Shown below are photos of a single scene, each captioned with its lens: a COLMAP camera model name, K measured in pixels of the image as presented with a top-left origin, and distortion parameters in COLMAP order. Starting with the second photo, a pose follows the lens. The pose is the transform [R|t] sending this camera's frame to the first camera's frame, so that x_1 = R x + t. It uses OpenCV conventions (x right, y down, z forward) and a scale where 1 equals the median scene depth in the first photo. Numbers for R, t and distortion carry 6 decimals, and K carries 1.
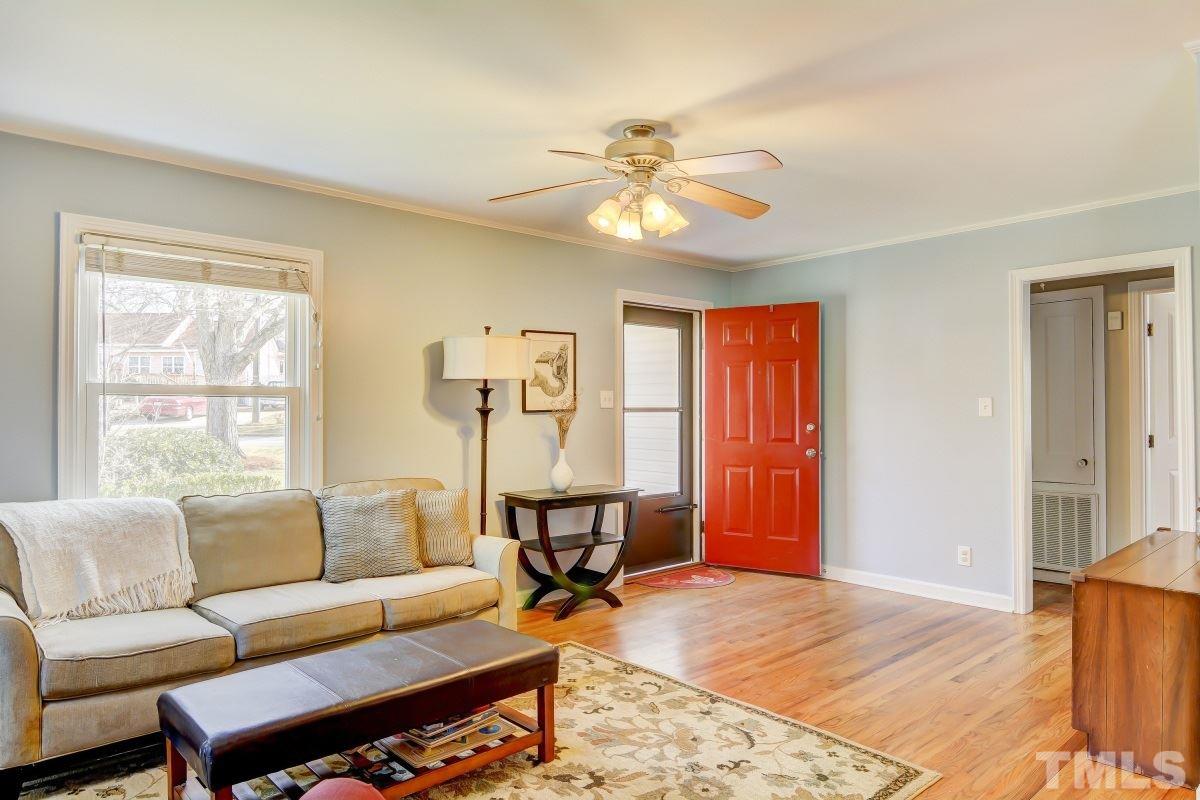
lens RADIAL K [[770.8, 0, 594.2], [0, 770.8, 401.3], [0, 0, 1]] dist [0.006018, 0.000811]
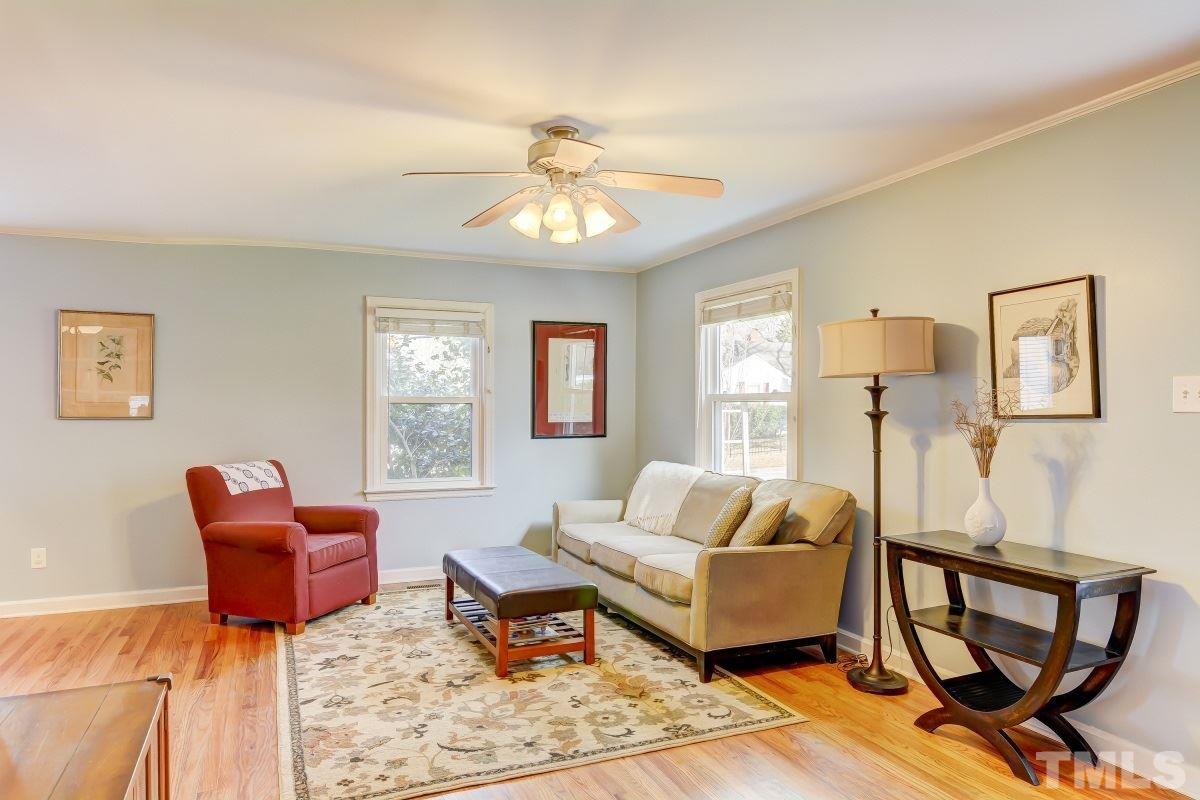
lens RADIAL K [[770.8, 0, 594.2], [0, 770.8, 401.3], [0, 0, 1]] dist [0.006018, 0.000811]
pose [[-0.331887, -0.005925, -0.943301, 0.927111], [0.009165, 0.999913, -0.009506, 0.004081], [0.943275, -0.011801, -0.331804, 1.295017]]
